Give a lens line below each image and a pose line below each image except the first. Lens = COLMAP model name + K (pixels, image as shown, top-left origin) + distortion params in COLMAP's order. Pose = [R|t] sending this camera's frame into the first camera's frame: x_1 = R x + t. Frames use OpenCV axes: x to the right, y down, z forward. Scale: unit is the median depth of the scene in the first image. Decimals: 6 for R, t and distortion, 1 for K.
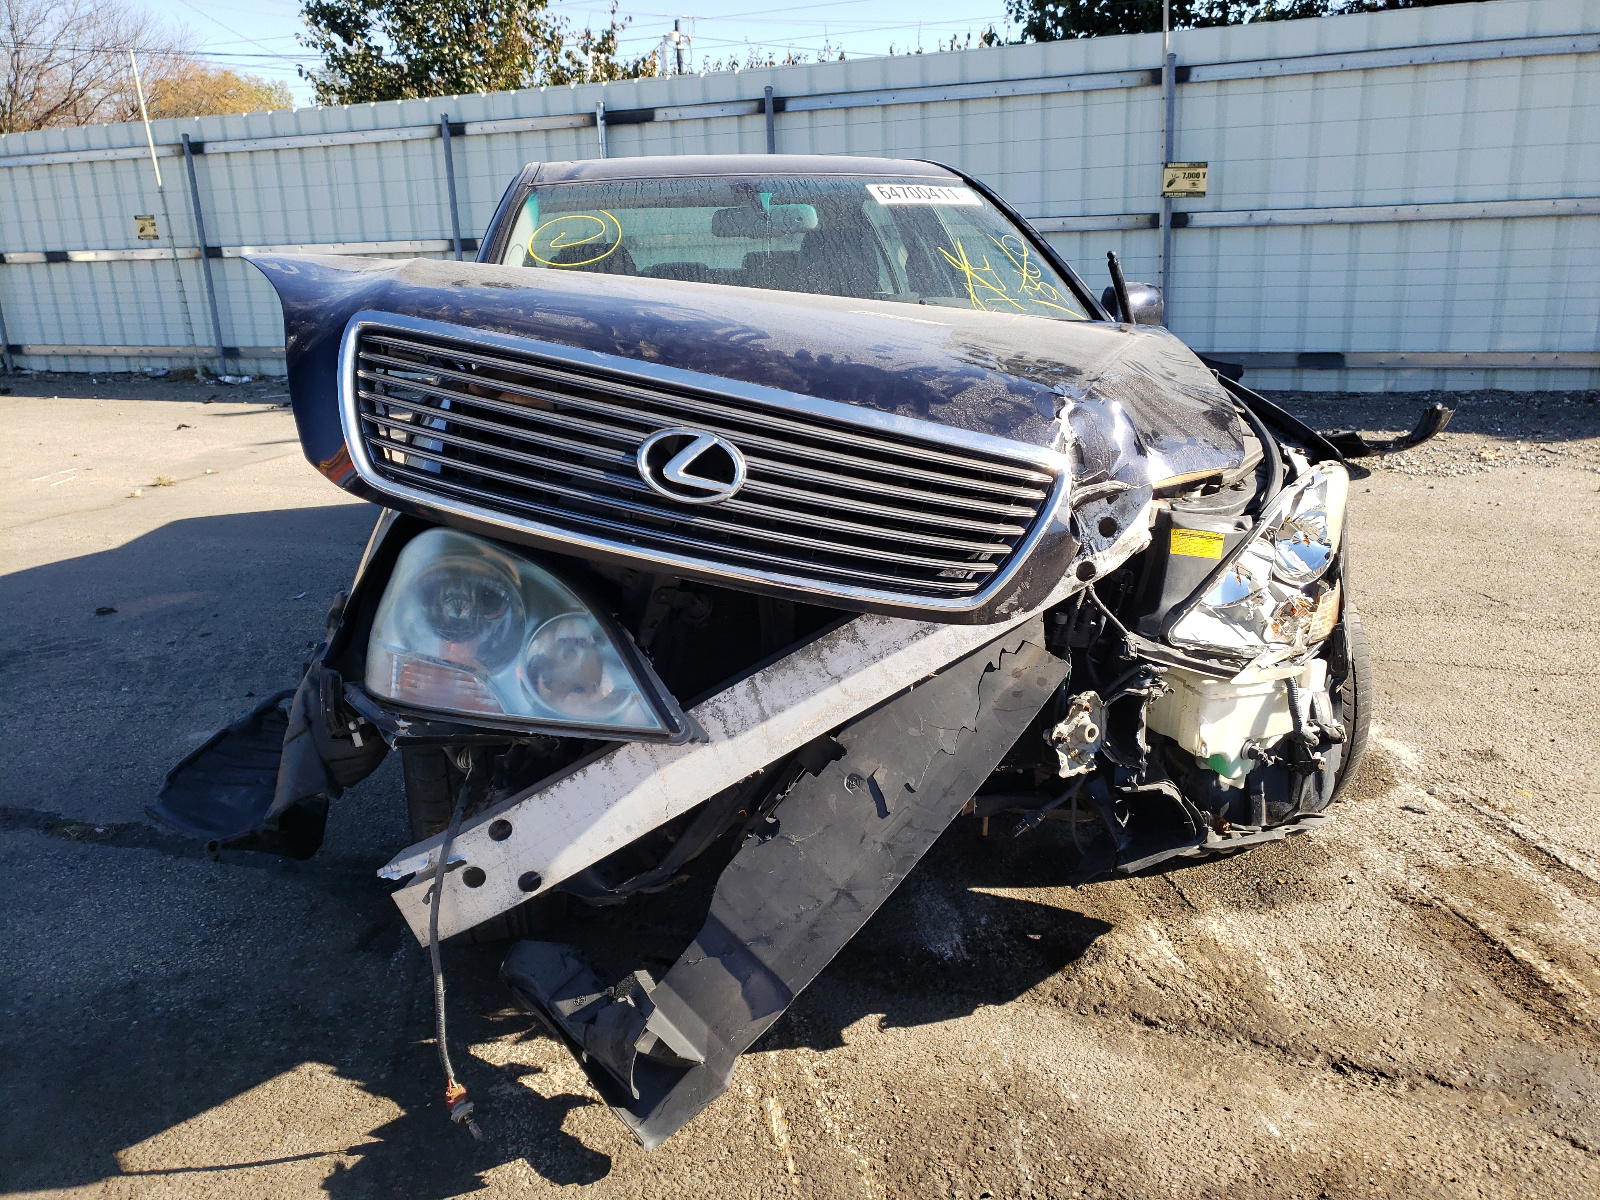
lens RADIAL K [[1224.1, 0, 802.5], [0, 1224.1, 548.1], [0, 0, 1]] dist [-0.010273, 0.030483]
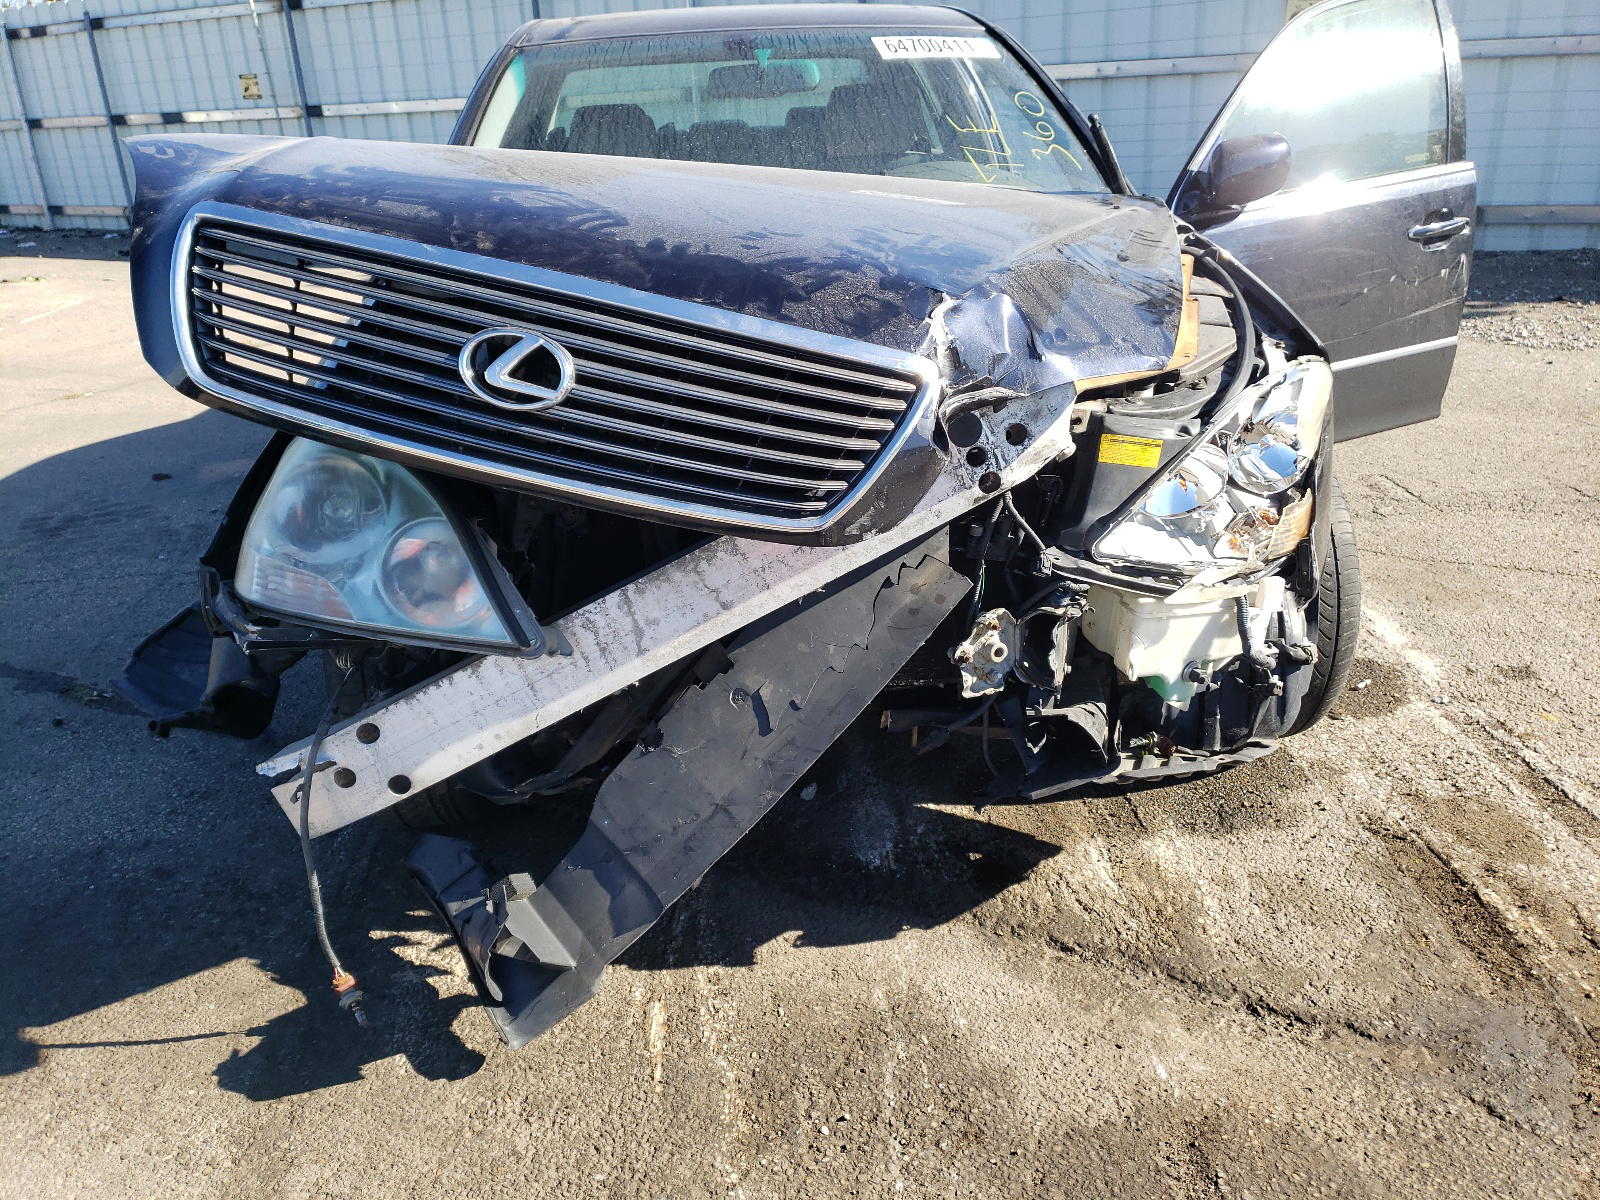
lens RADIAL K [[1224.1, 0, 802.5], [0, 1224.1, 548.1], [0, 0, 1]] dist [-0.010273, 0.030483]
pose [[0.993400, 0.024799, -0.111992, 0.185112], [-0.011691, 0.993155, 0.116215, -0.034727], [0.114108, -0.114138, 0.986890, 0.066546]]
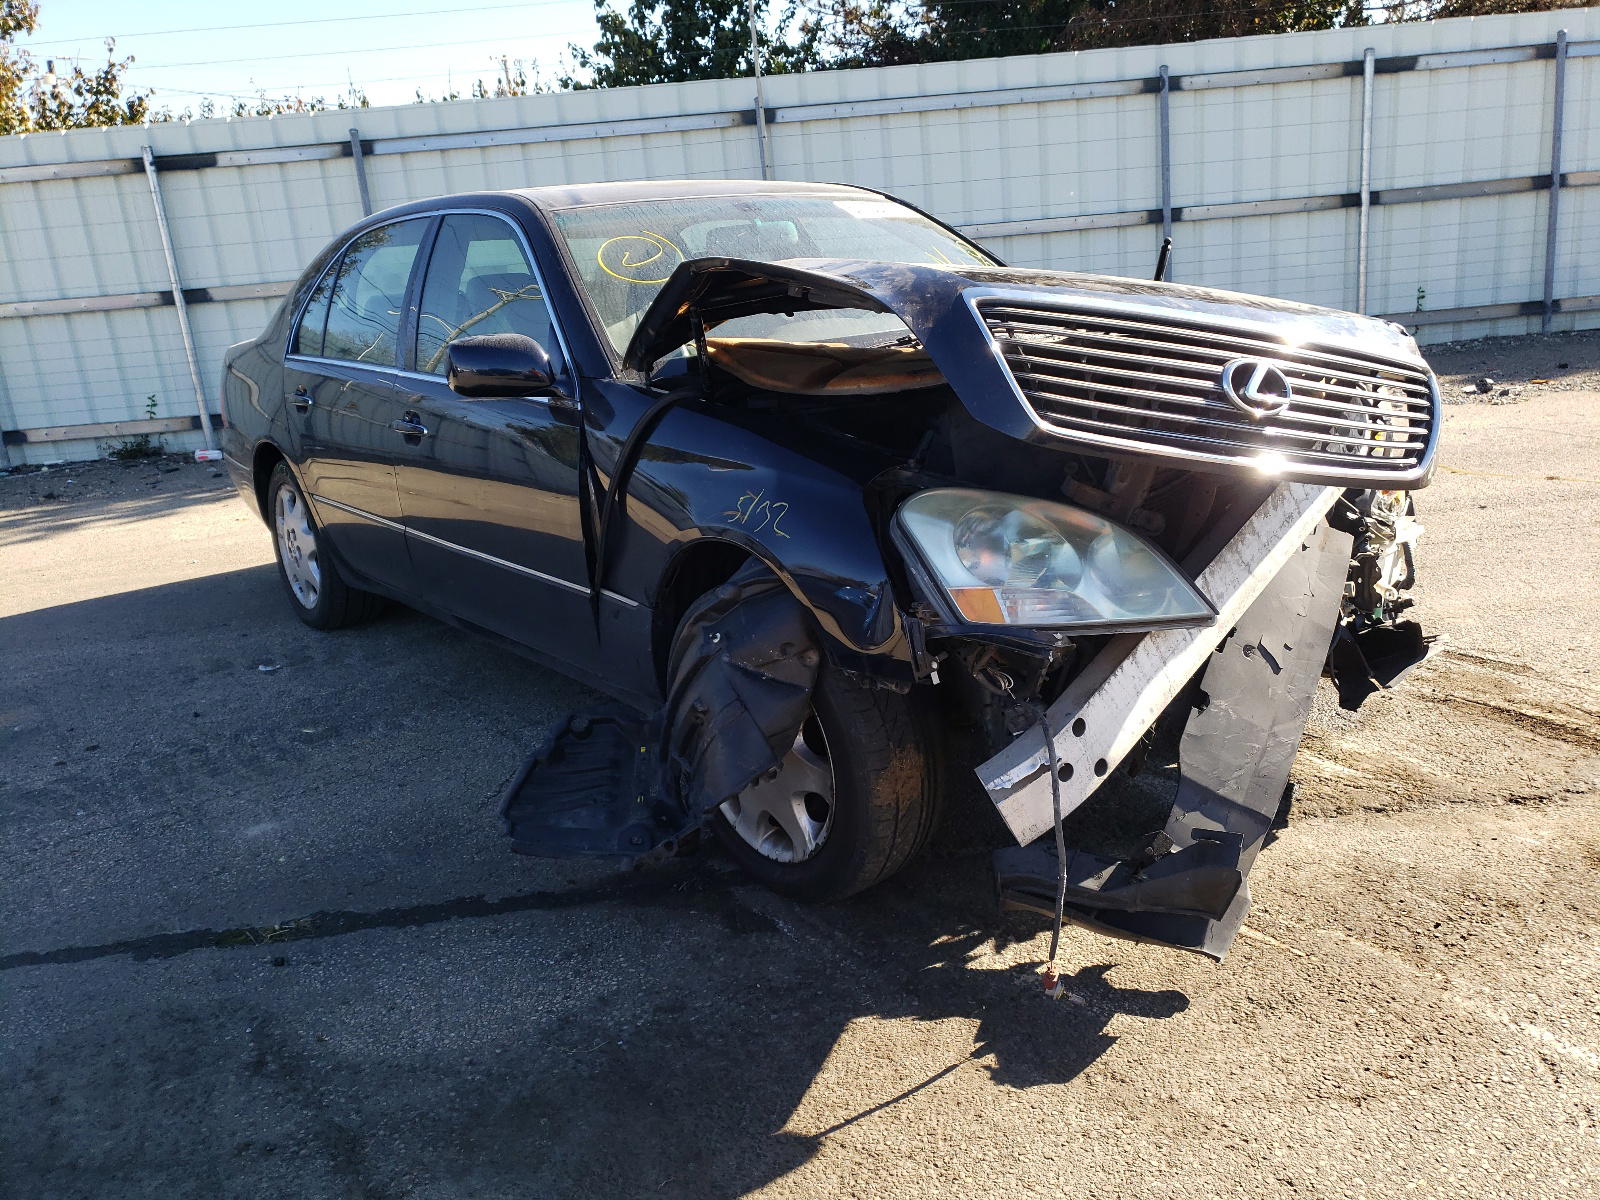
lens RADIAL K [[1224.1, 0, 802.5], [0, 1224.1, 548.1], [0, 0, 1]] dist [-0.010273, 0.030483]
pose [[0.910415, -0.136772, 0.390433, -0.789562], [0.150292, 0.988633, -0.004124, 0.023791], [-0.385431, 0.062434, 0.920622, 0.024144]]
